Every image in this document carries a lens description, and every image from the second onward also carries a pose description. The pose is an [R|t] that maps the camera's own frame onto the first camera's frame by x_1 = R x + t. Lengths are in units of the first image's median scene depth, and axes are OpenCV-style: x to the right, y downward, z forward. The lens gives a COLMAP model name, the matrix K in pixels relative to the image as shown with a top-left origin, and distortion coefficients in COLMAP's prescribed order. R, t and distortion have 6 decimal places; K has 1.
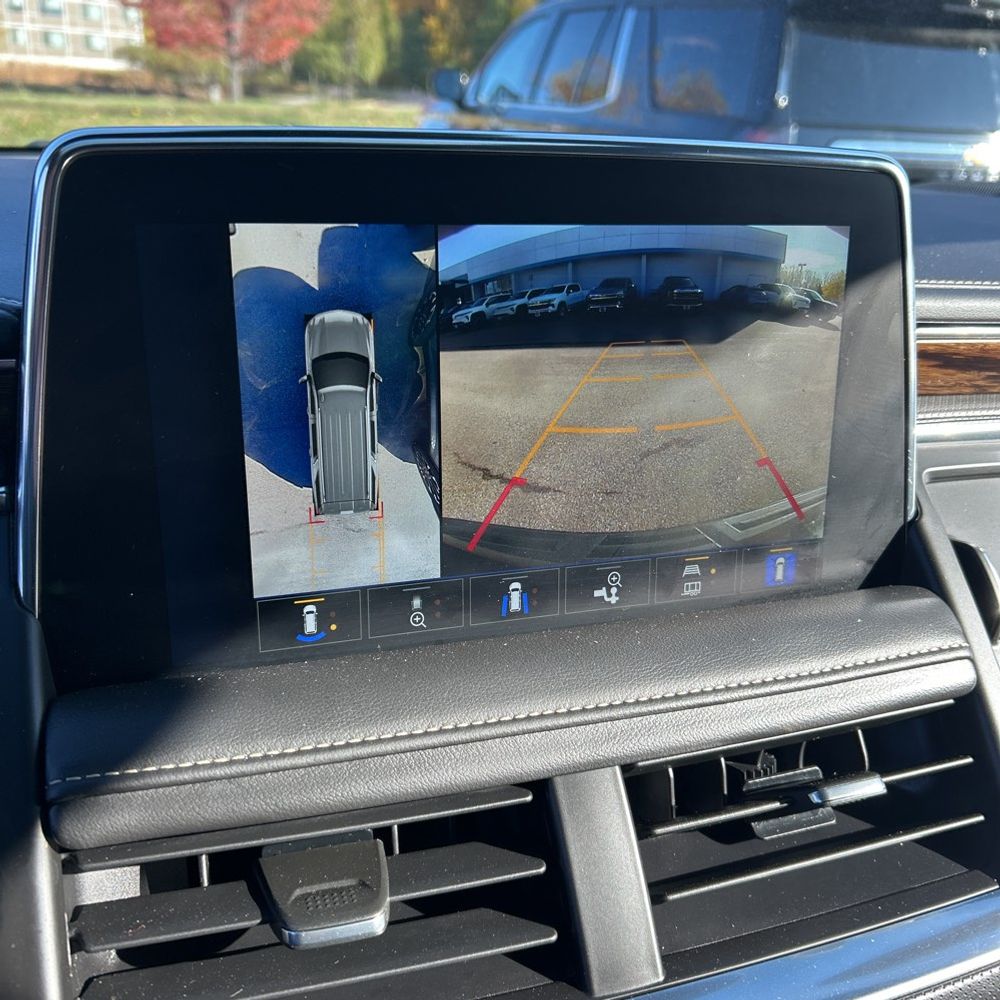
lens RADIAL K [[1019.2, 0, 500.5], [0, 1019.2, 495.2], [0, 0, 1]] dist [0.016889, -0.026050]
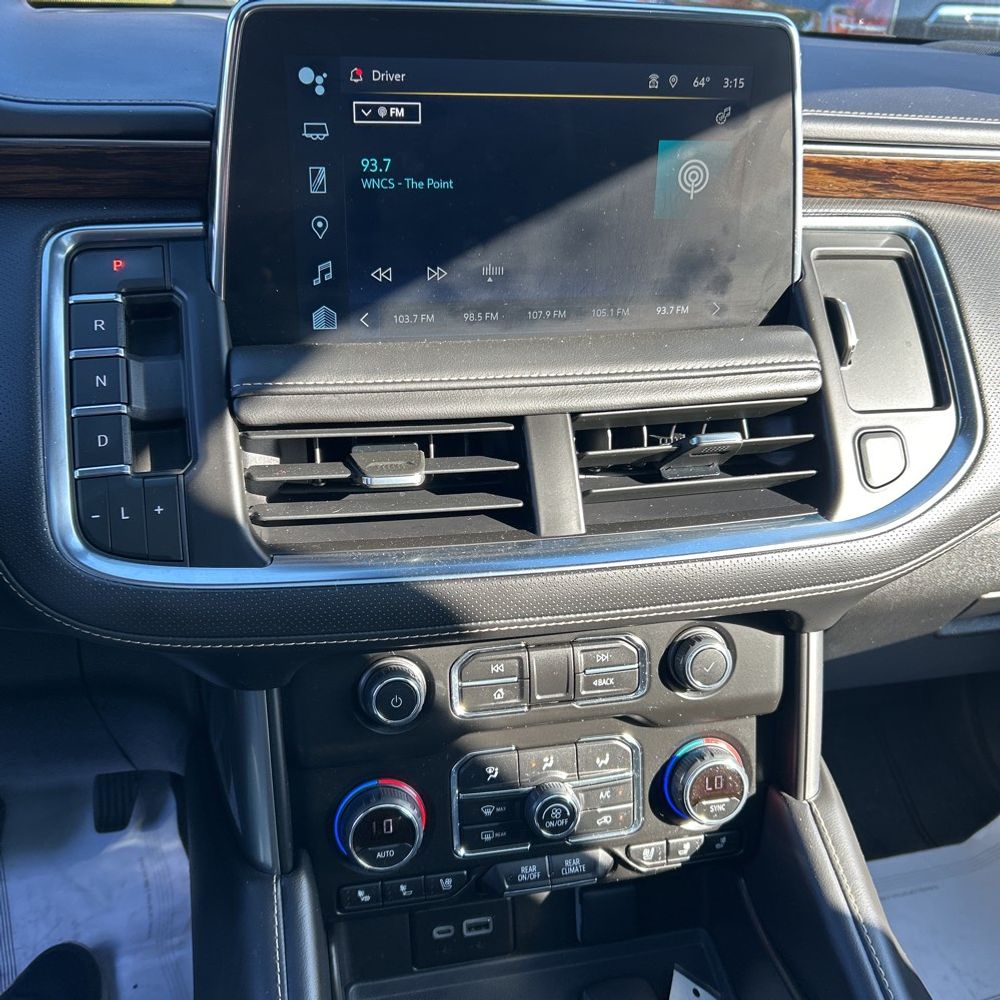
lens RADIAL K [[1064.5, 0, 496.9], [0, 1064.5, 500.7], [0, 0, 1]] dist [0.195026, -0.447744]
pose [[0.994737, 0.047459, -0.090808, 0.164811], [-0.038854, 0.994786, 0.094291, 0.250408], [0.094809, -0.090266, 0.991395, -0.715099]]
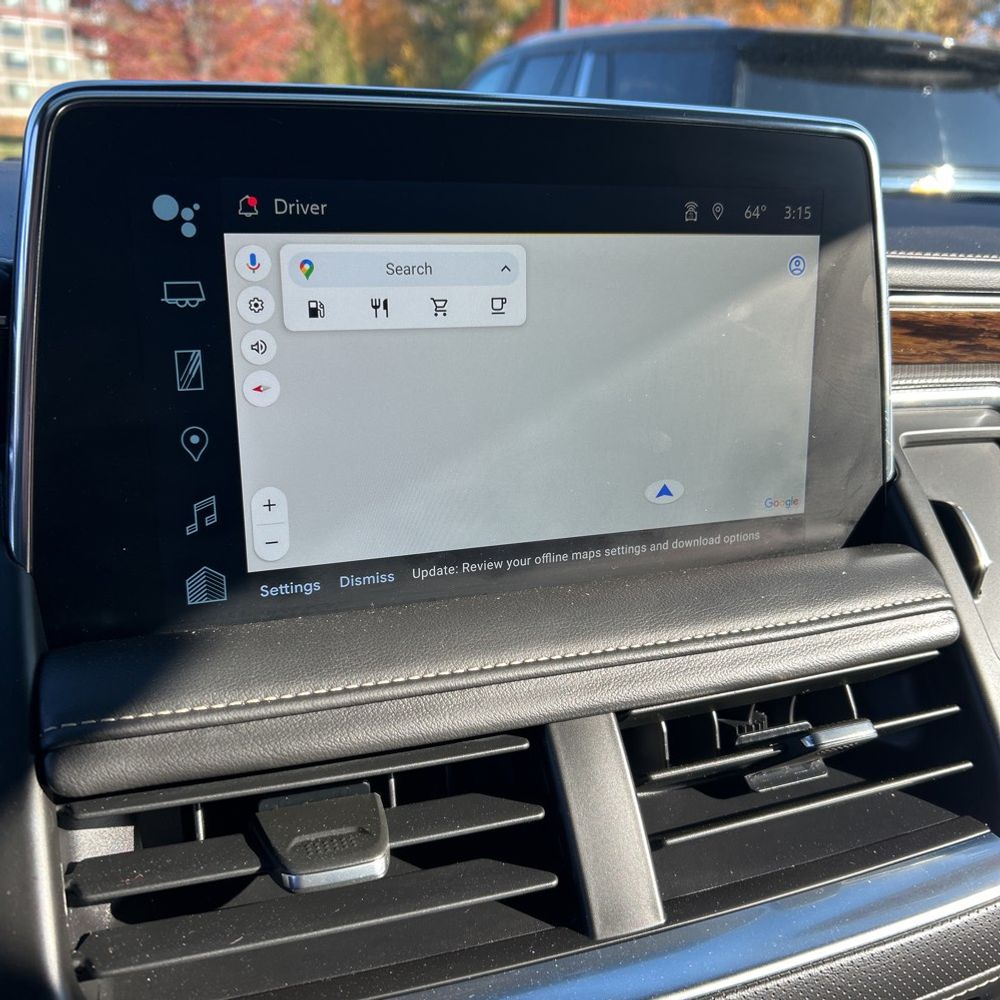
lens RADIAL K [[1016.9, 0, 504.2], [0, 1016.9, 502.7], [0, 0, 1]] dist [0.046612, -0.084041]
pose [[0.999299, -0.019805, 0.031756, -0.020444], [0.021066, 0.998982, -0.039885, 0.096886], [-0.030934, 0.040526, 0.998700, -0.010831]]
